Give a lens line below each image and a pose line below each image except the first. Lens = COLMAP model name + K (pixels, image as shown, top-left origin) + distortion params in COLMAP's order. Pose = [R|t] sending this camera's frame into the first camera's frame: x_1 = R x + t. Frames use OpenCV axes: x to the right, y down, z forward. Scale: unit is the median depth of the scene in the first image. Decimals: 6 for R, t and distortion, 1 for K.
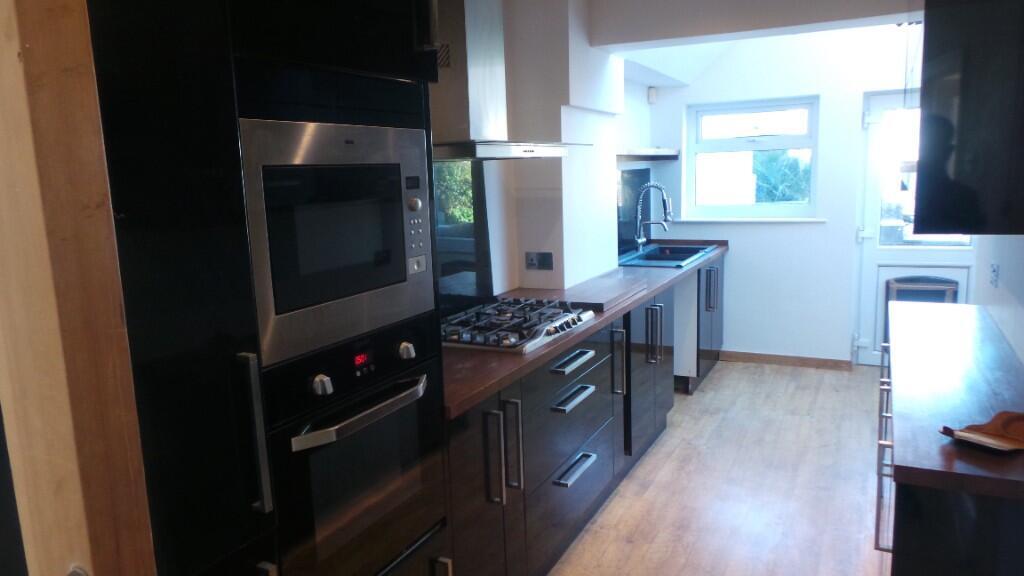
lens RADIAL K [[709.9, 0, 512.7], [0, 709.9, 287.0], [0, 0, 1]] dist [0.004881, -0.003057]
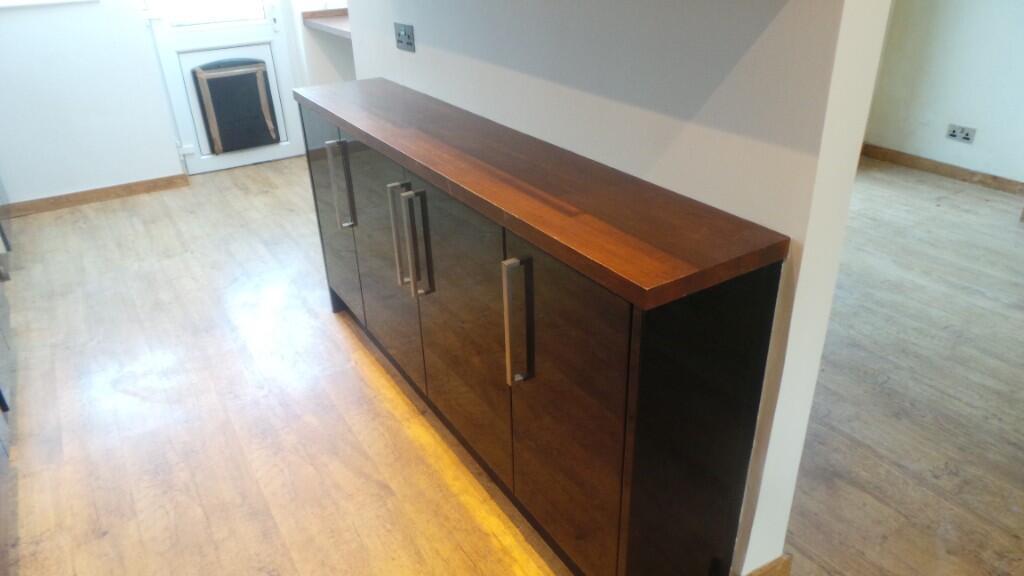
lens RADIAL K [[709.9, 0, 515.6], [0, 709.9, 291.1], [0, 0, 1]] dist [0.004881, -0.003057]
pose [[0.505347, -0.375107, 0.777122, -0.040779], [0.140725, 0.924345, 0.354658, -0.012883], [-0.851364, -0.069865, 0.519902, 0.234991]]
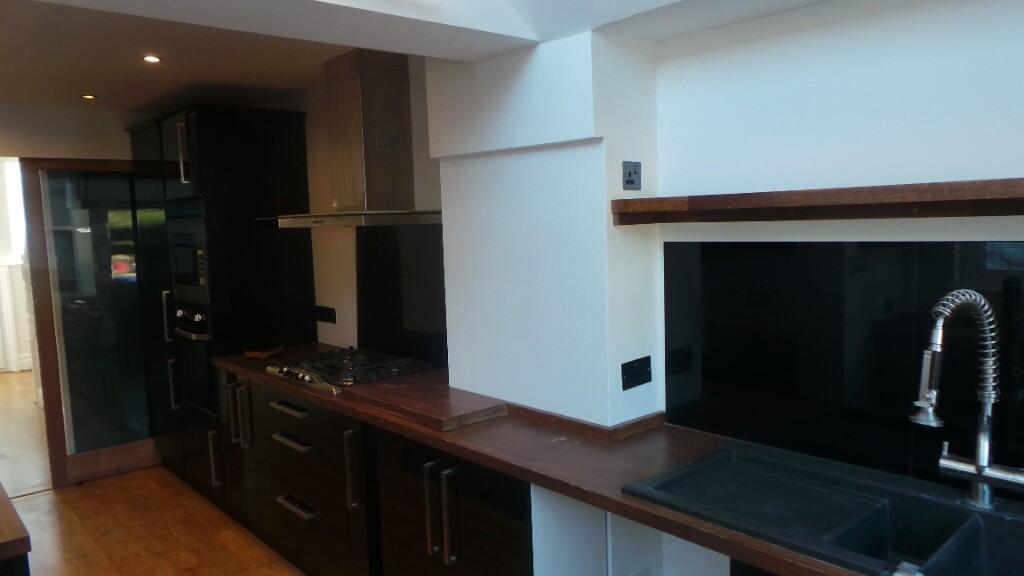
lens RADIAL K [[709.9, 0, 515.8], [0, 709.9, 285.6], [0, 0, 1]] dist [0.004881, -0.003057]
pose [[-0.344112, 0.141182, -0.928254, 0.593145], [-0.116355, 0.974598, 0.191365, -0.206404], [0.931691, 0.173858, -0.318943, 0.997987]]
